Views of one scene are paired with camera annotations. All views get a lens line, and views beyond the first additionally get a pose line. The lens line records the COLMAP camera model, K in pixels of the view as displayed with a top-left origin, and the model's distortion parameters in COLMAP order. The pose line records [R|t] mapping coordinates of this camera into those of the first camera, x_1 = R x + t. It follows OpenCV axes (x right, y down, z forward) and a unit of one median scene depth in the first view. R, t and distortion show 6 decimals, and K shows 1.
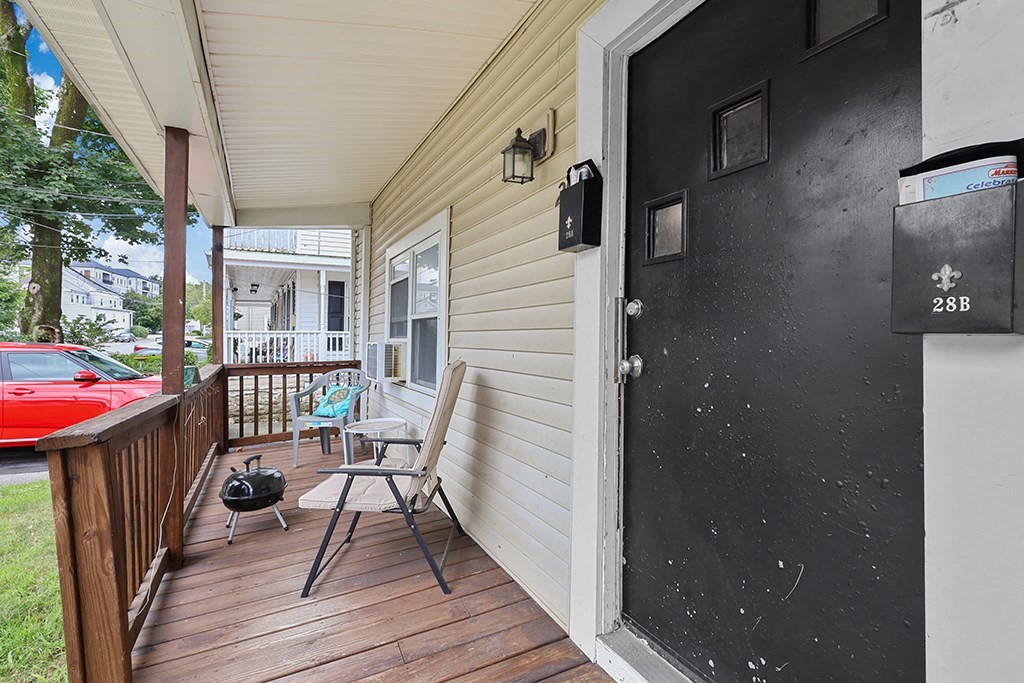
lens RADIAL K [[446.9, 0, 512.0], [0, 446.9, 341.5], [0, 0, 1]] dist [0.000797, 0.000048]
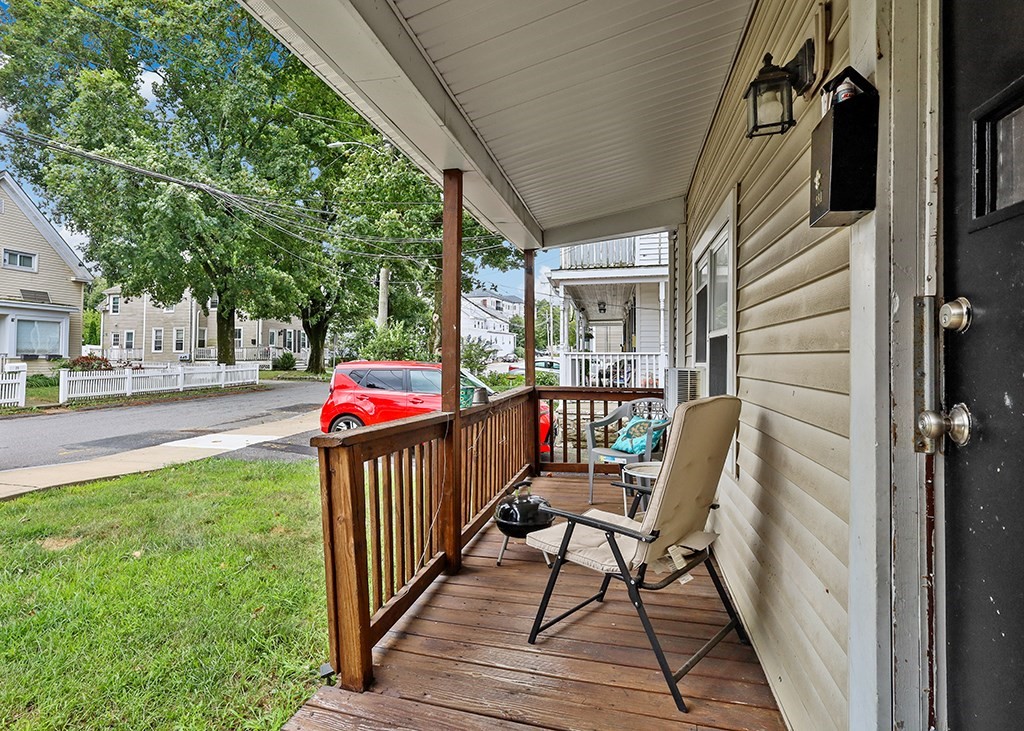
lens RADIAL K [[544.5, 0, 511.5], [0, 544.5, 349.9], [0, 0, 1]] dist [0.002122, 0.001017]
pose [[0.726169, -0.002335, -0.687512, 0.247800], [-0.015751, 0.999675, -0.020032, -0.008162], [0.687335, 0.025375, 0.725897, 0.126822]]
